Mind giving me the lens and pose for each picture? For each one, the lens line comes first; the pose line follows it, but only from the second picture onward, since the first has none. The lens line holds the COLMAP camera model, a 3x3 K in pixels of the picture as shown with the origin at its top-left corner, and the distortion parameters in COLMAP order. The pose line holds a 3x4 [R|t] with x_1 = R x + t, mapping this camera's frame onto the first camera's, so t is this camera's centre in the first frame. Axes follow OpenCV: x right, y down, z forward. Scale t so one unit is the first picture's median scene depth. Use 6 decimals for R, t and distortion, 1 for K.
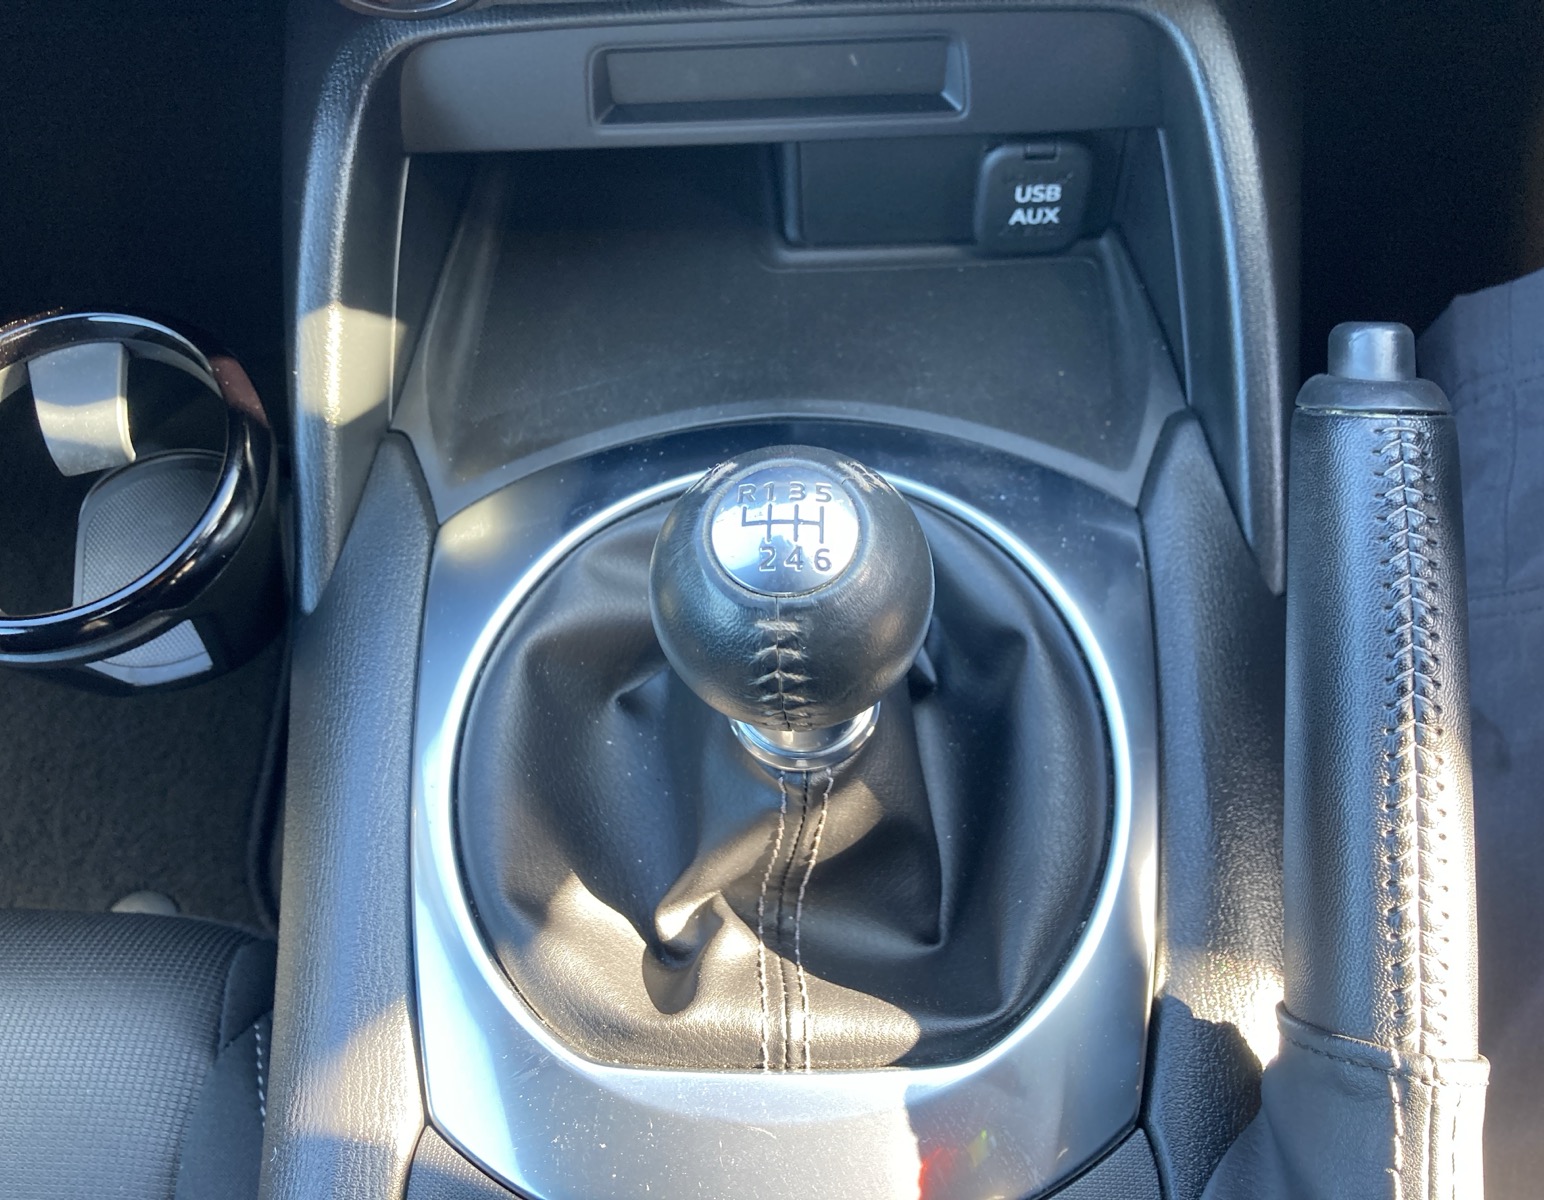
lens RADIAL K [[1408.2, 0, 772.0], [0, 1408.2, 600.0], [0, 0, 1]] dist [-0.012038, -0.011376]
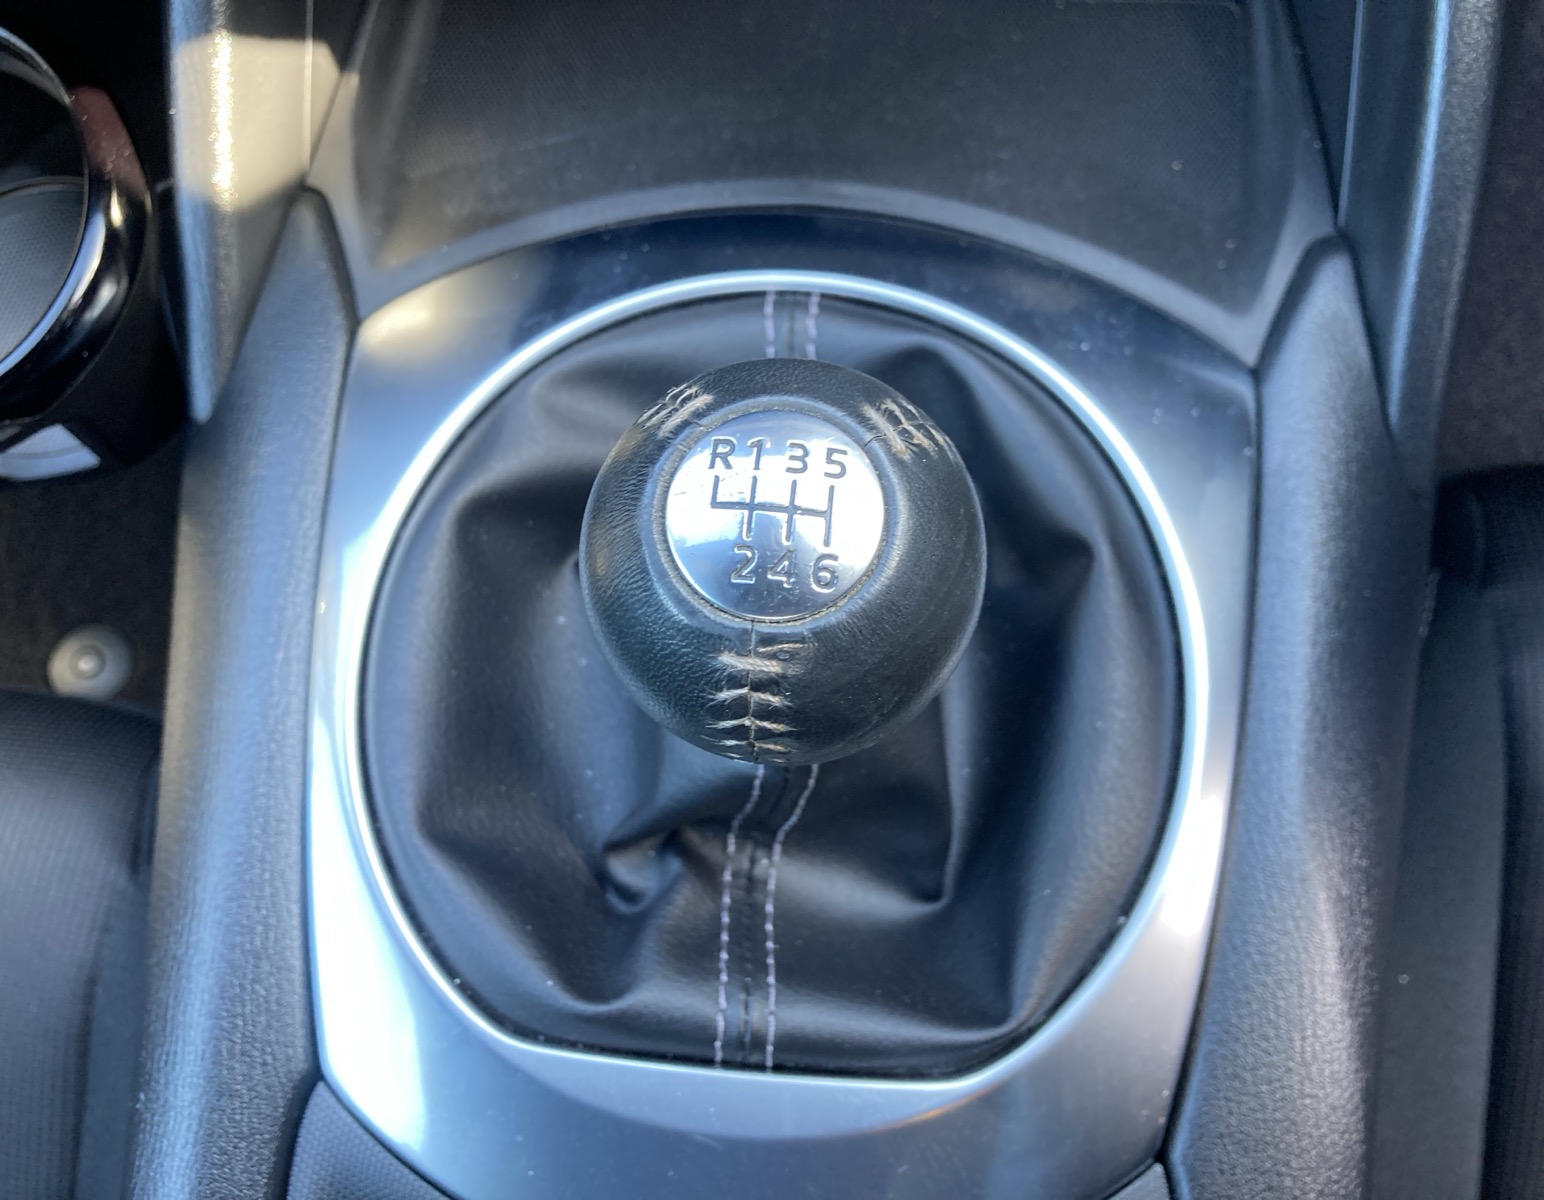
lens RADIAL K [[1393.8, 0, 772.0], [0, 1393.8, 600.0], [0, 0, 1]] dist [-0.052661, 0.002912]
pose [[0.997113, 0.075402, -0.008940, 0.012108], [-0.070735, 0.965229, 0.251654, -0.125865], [0.027605, -0.250295, 0.967776, 0.245561]]
